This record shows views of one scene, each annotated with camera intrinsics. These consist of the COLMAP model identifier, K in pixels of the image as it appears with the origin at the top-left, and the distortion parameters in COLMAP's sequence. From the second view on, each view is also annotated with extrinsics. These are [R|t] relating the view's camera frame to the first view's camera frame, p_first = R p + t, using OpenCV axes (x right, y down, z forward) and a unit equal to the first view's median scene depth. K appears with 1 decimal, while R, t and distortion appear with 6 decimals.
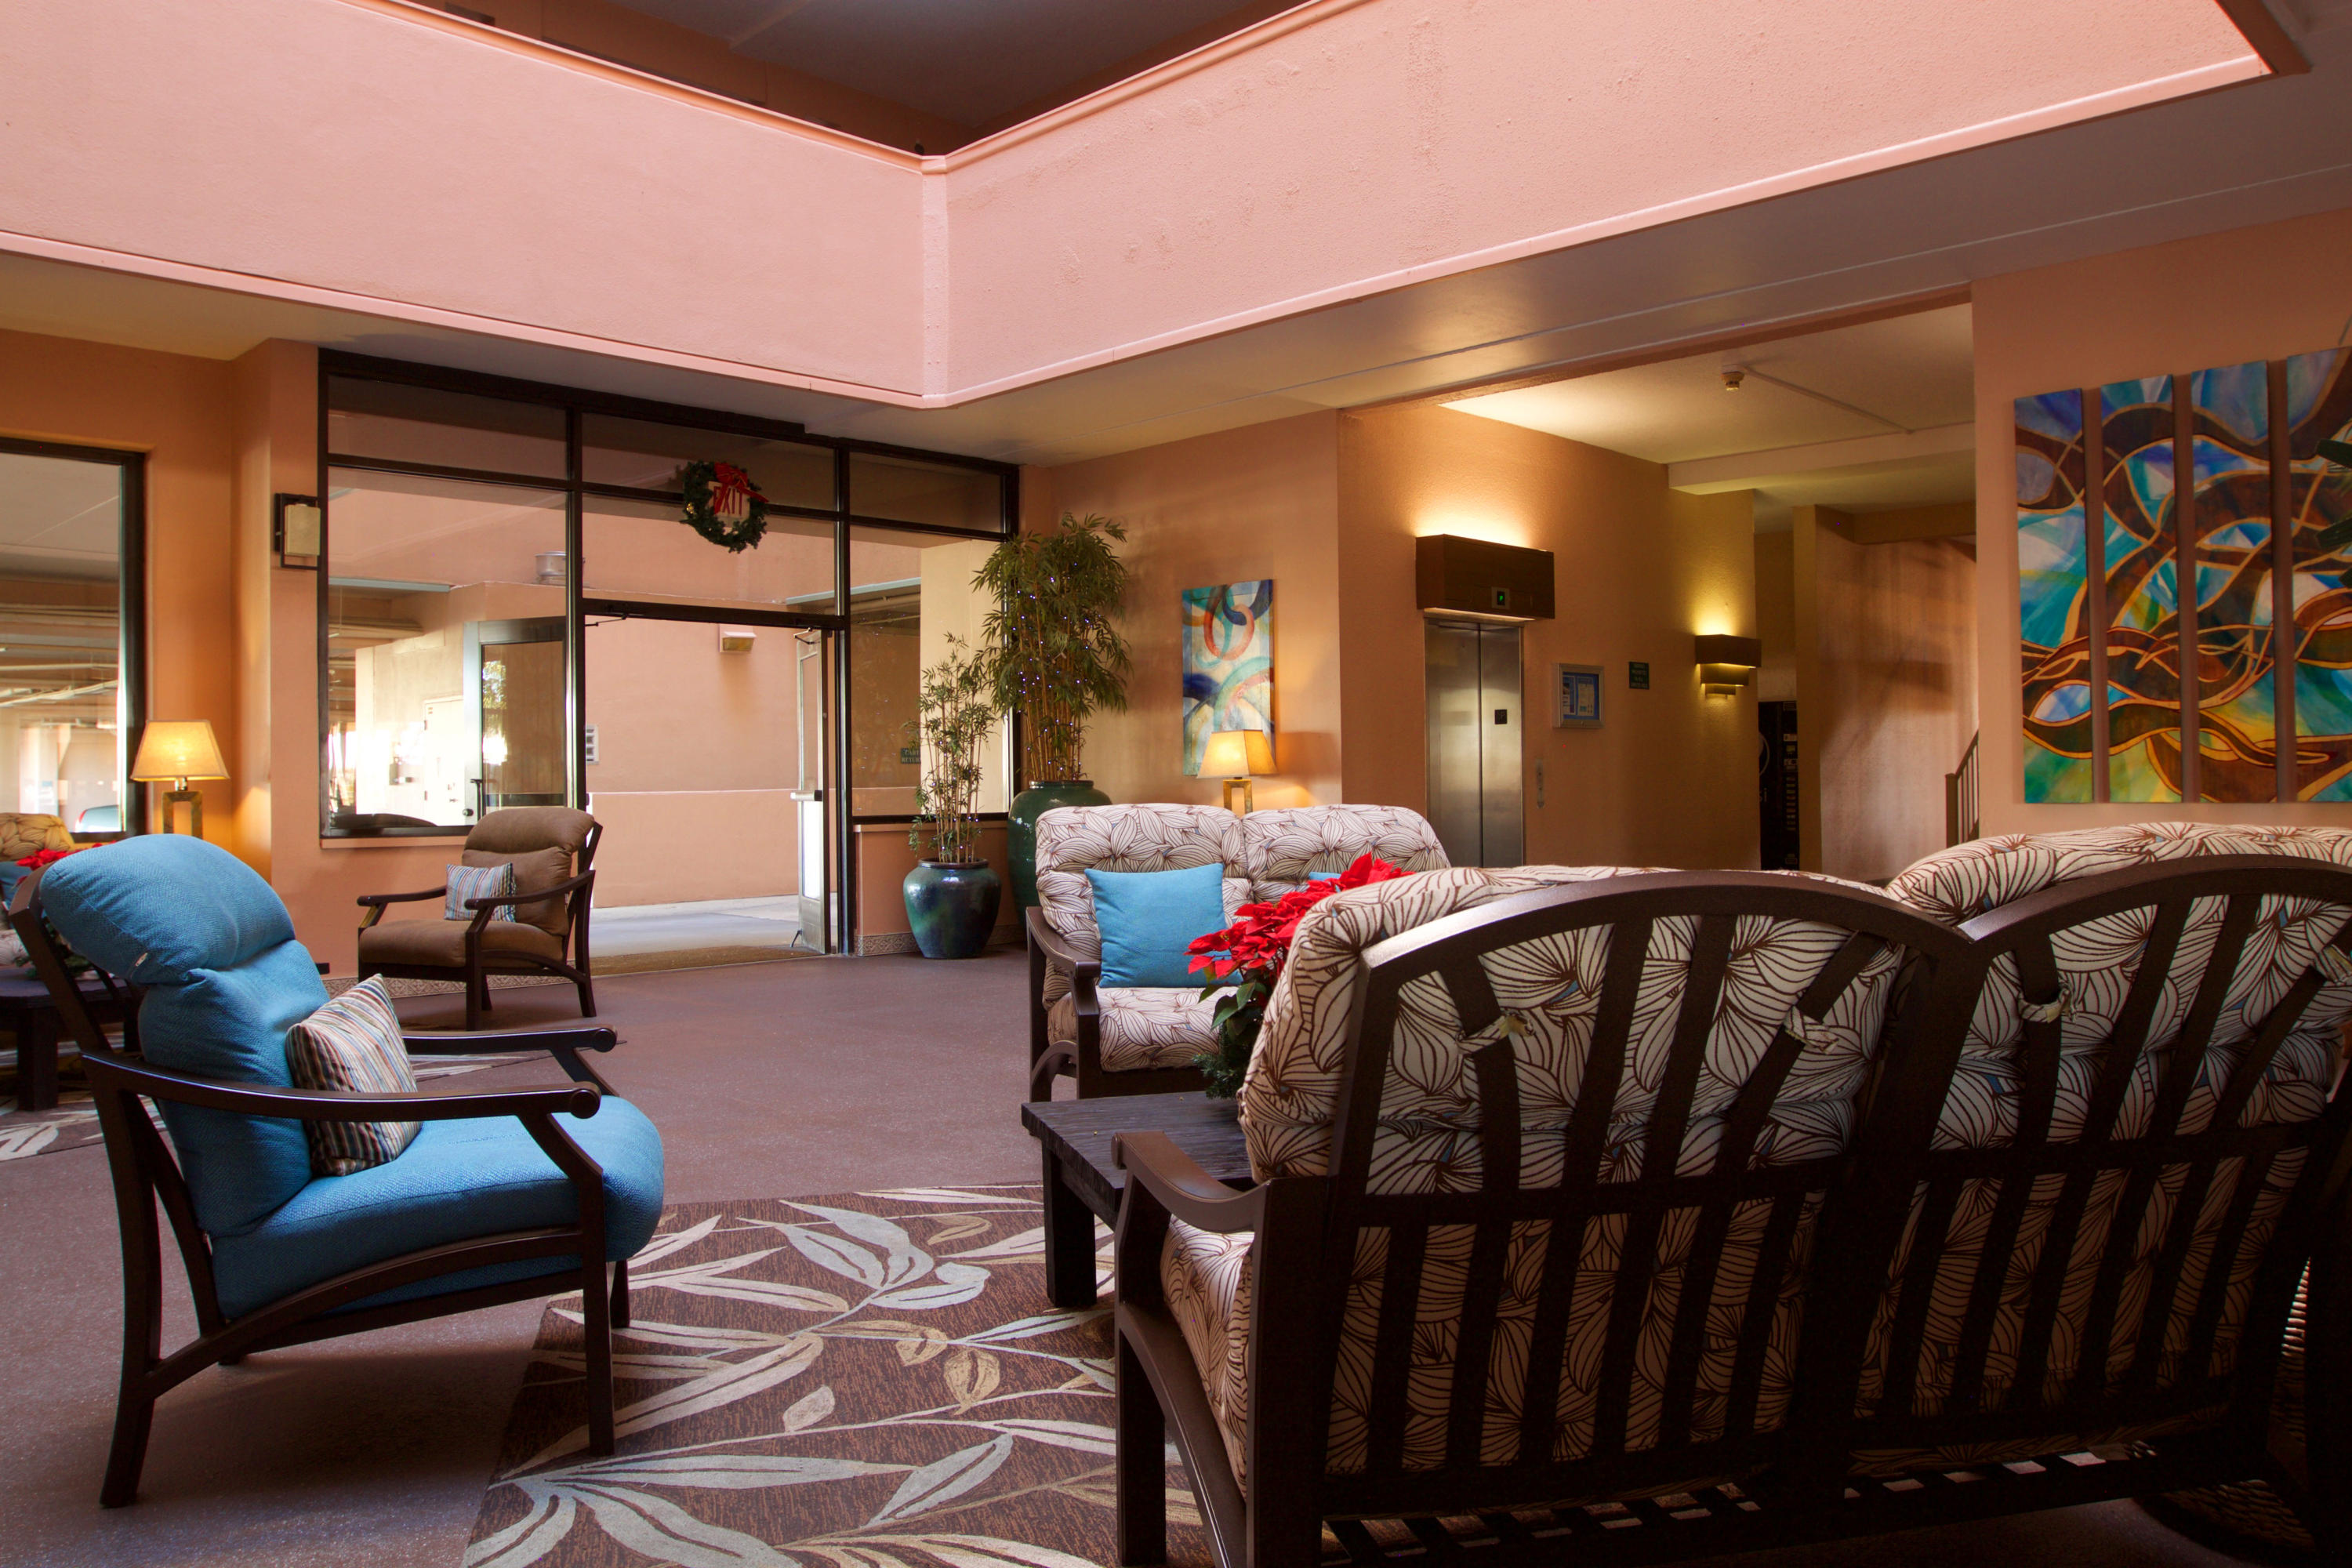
lens RADIAL K [[1723.2, 0, 1175.6], [0, 1723.2, 811.7], [0, 0, 1]] dist [-0.037855, 0.002559]
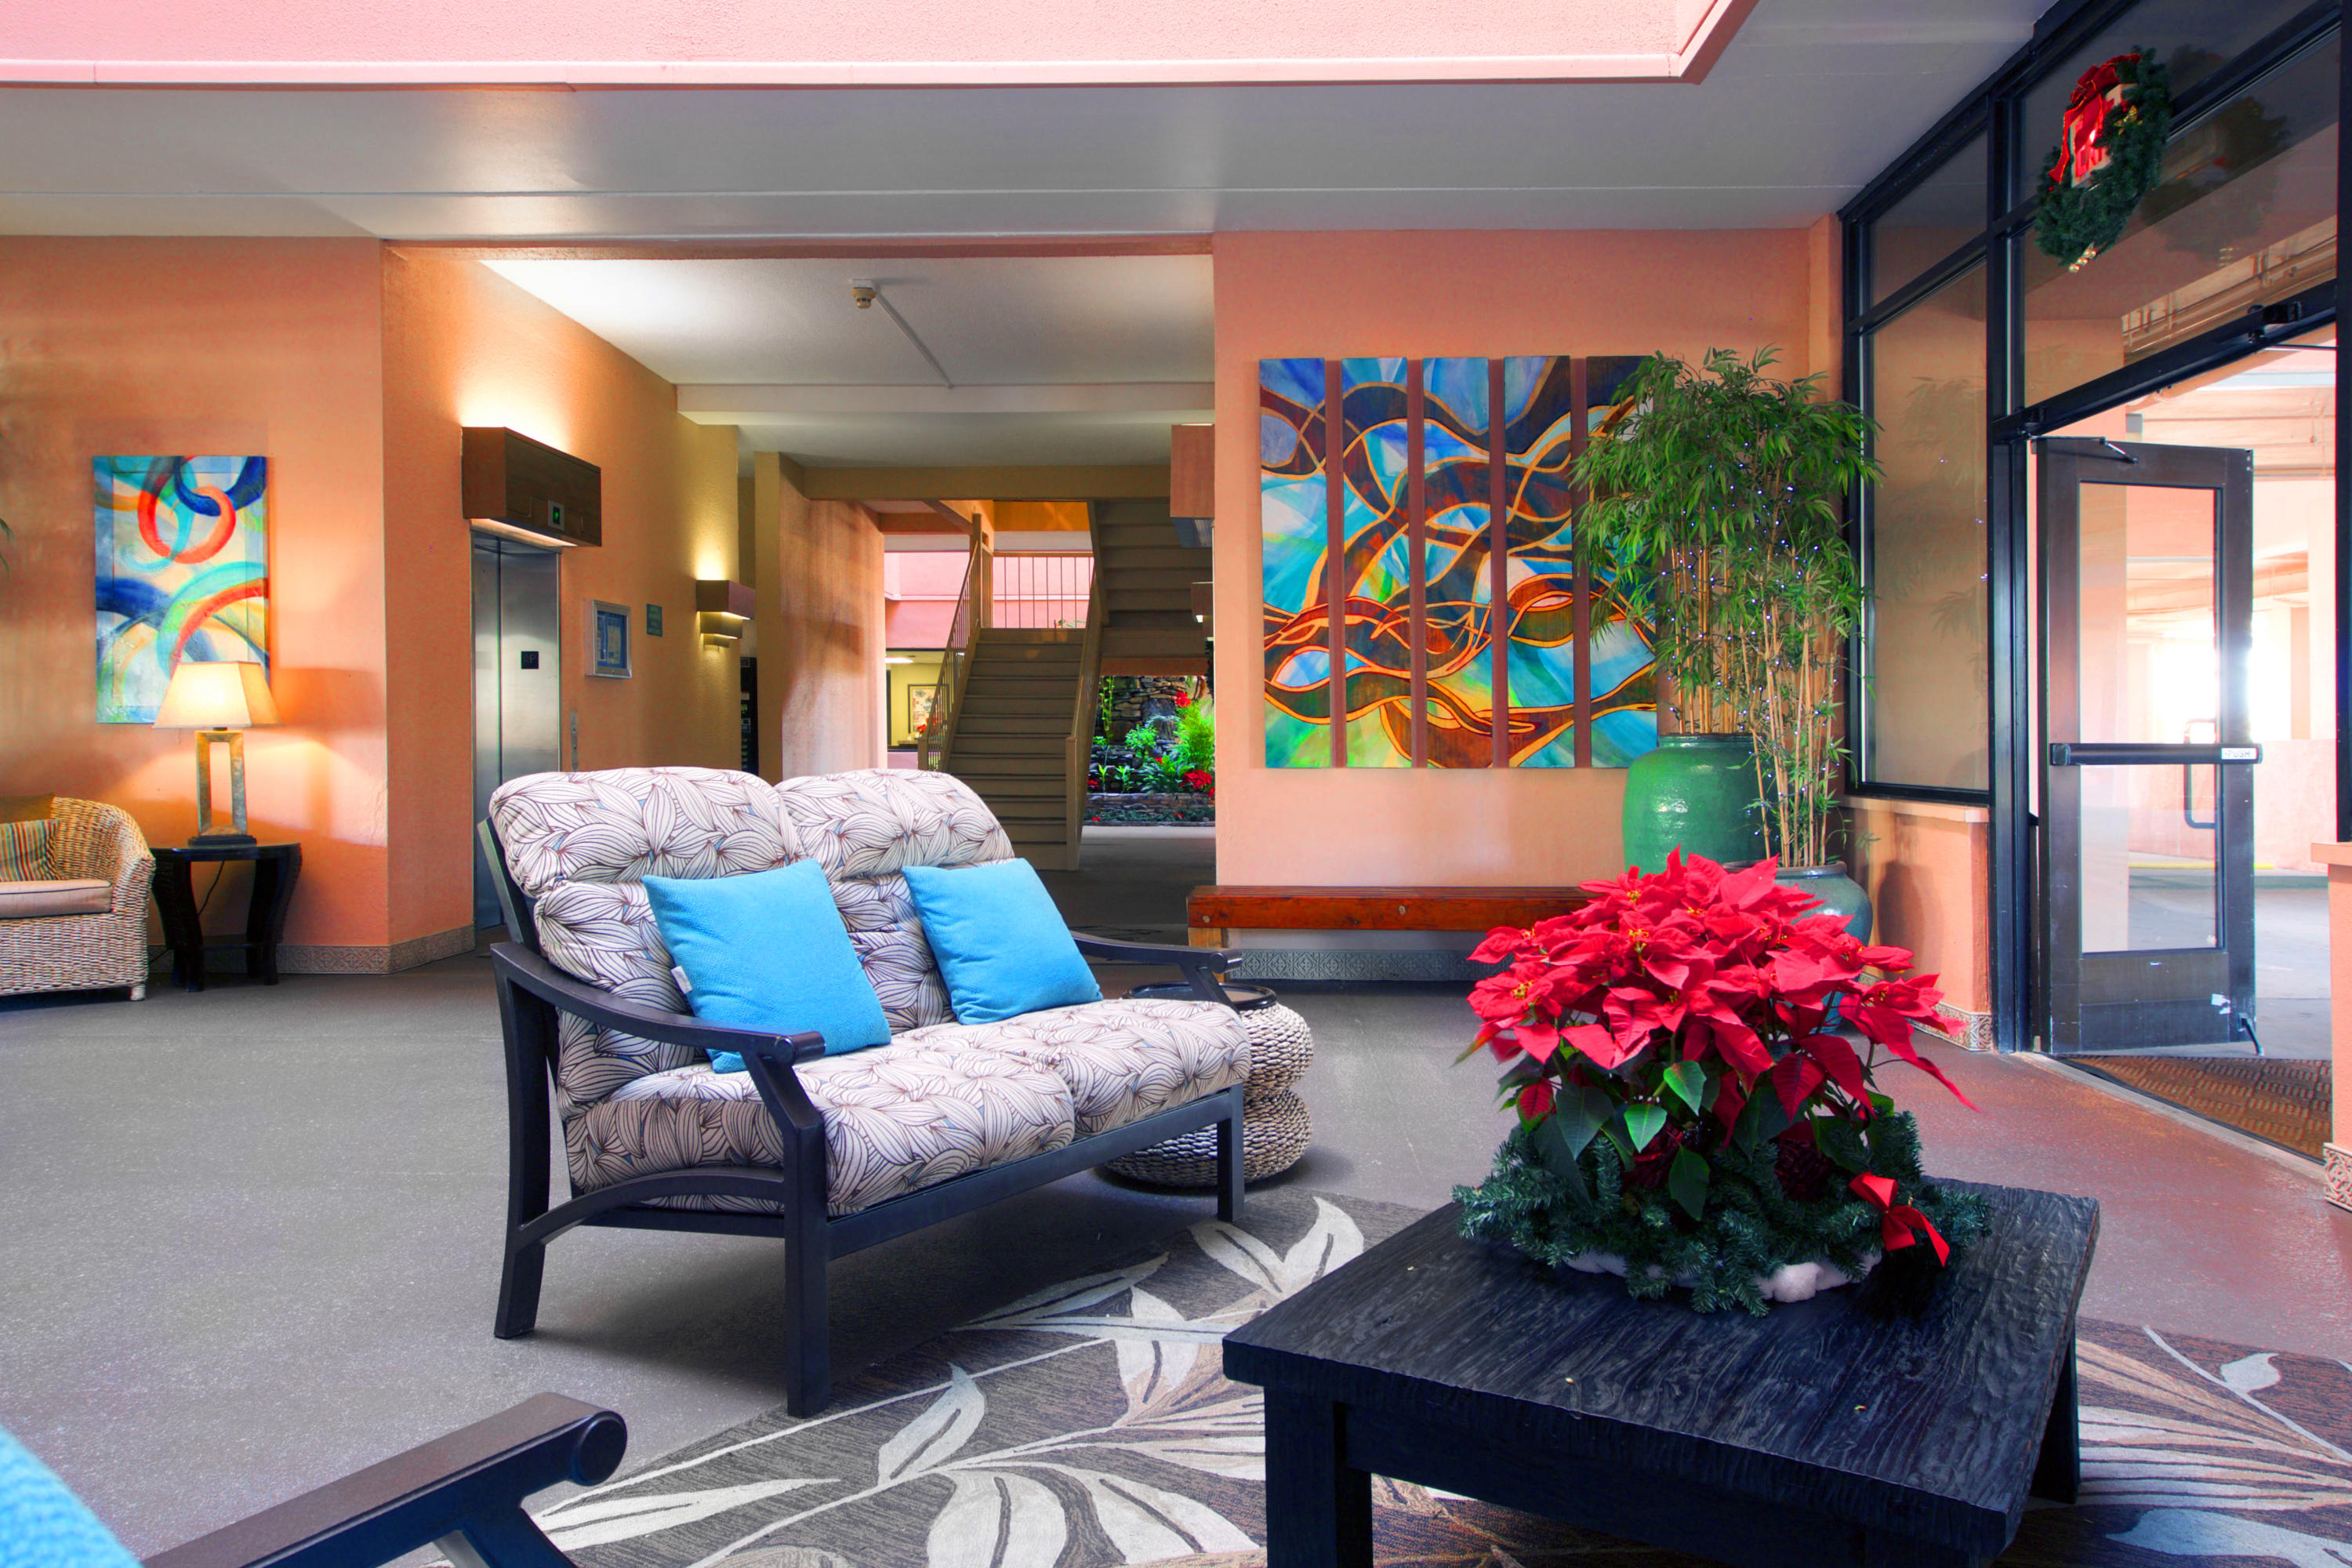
lens RADIAL K [[1720.8, 0, 1176.0], [0, 1720.8, 784.0], [0, 0, 1]] dist [-0.037849, 0.094190]
pose [[0.738816, -0.003858, 0.673896, -0.225093], [-0.000575, 0.999980, 0.006355, -0.001972], [-0.673907, -0.005082, 0.738799, 0.305860]]
